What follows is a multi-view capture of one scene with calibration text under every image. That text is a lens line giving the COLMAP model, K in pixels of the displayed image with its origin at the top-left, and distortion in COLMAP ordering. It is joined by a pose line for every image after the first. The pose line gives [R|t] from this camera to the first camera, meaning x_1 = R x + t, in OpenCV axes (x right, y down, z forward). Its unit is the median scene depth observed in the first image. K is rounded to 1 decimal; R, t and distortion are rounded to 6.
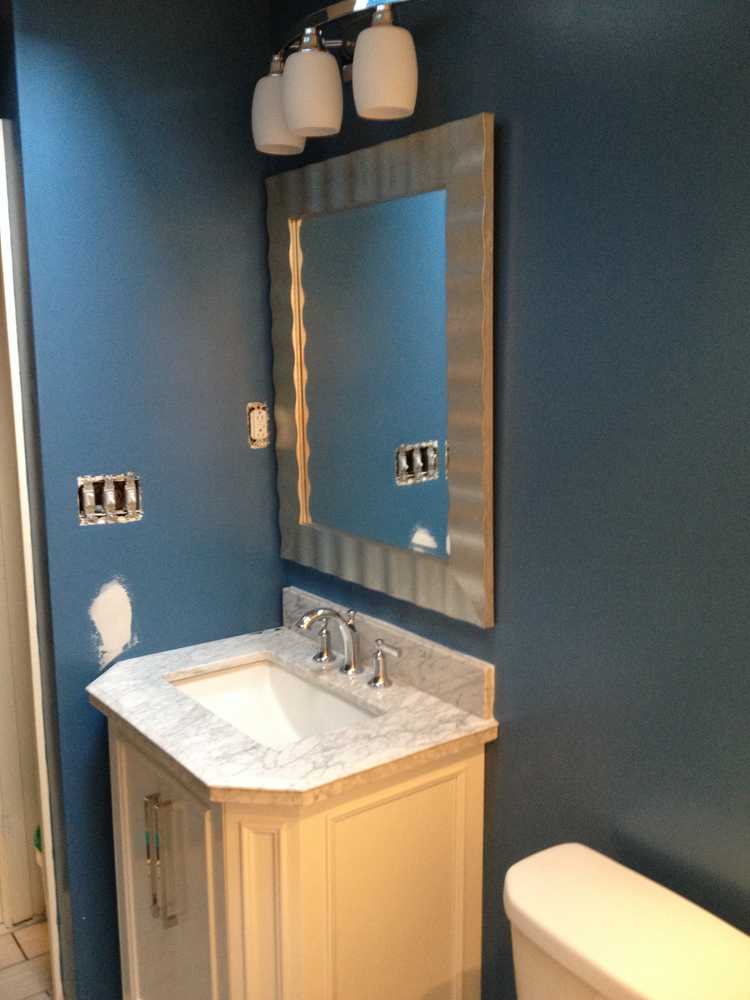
lens RADIAL K [[919.6, 0, 375.0], [0, 919.6, 500.0], [0, 0, 1]] dist [0.126842, -0.238971]
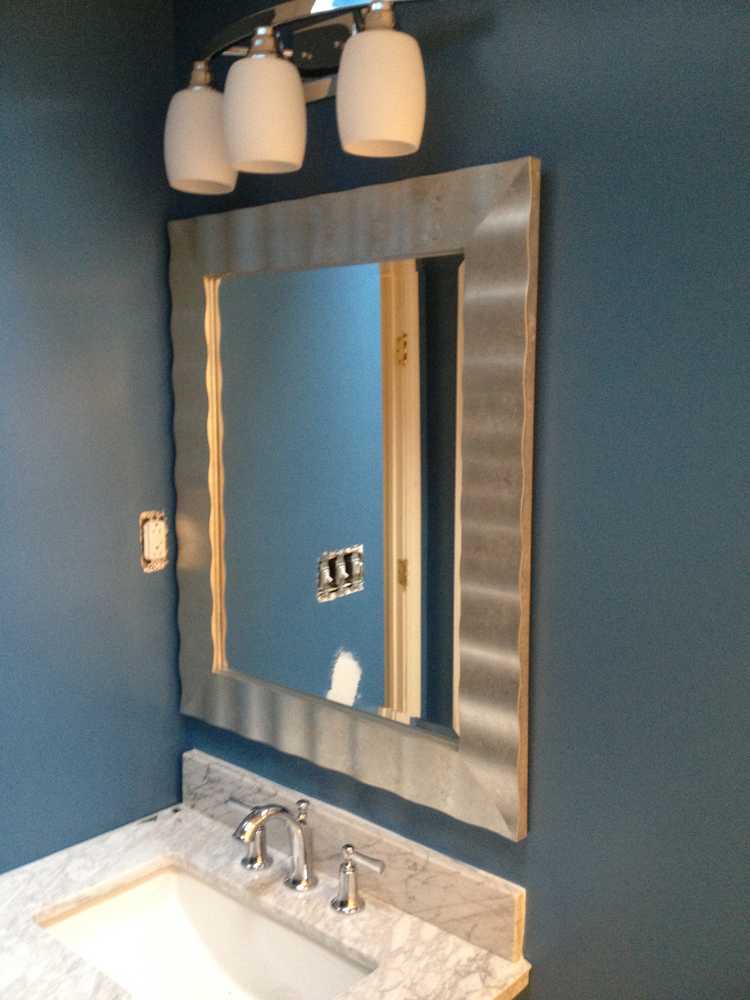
lens RADIAL K [[919.6, 0, 375.0], [0, 919.6, 500.0], [0, 0, 1]] dist [0.126842, -0.238971]
pose [[0.975917, -0.009255, 0.217947, -0.130126], [0.019156, 0.998876, -0.043362, -0.088571], [-0.217300, 0.046493, 0.974997, 0.249133]]
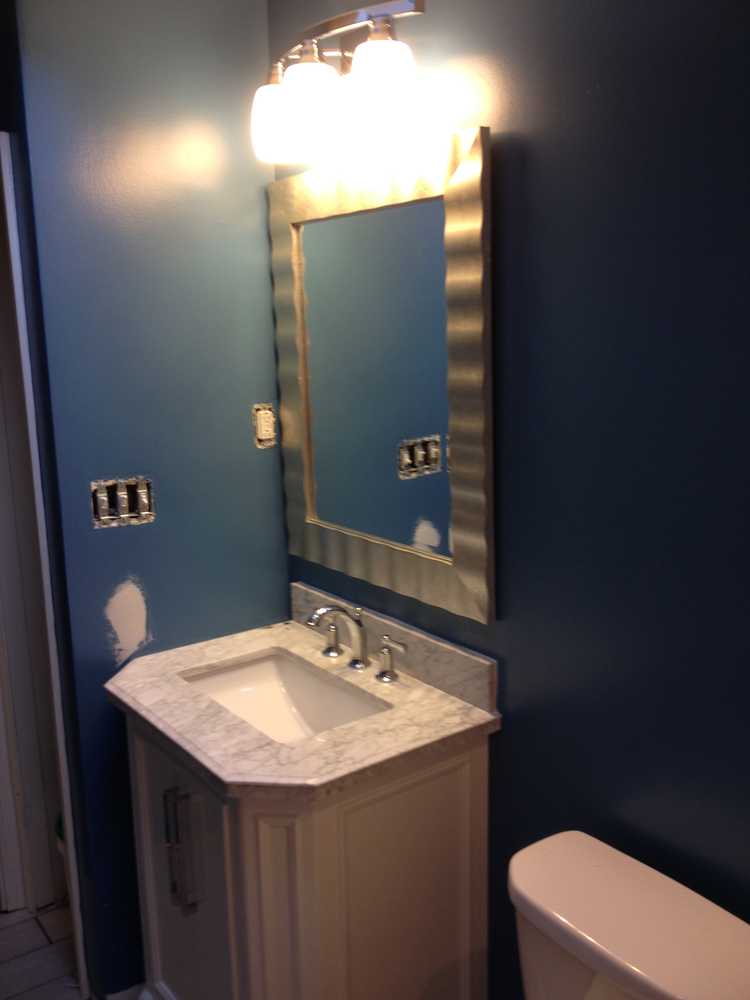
lens RADIAL K [[919.6, 0, 375.0], [0, 919.6, 500.0], [0, 0, 1]] dist [0.126842, -0.238971]
pose [[0.999891, -0.014465, -0.002872, -0.002176], [0.014540, 0.999501, 0.028057, -0.028676], [0.002464, -0.028096, 0.999602, -0.030396]]
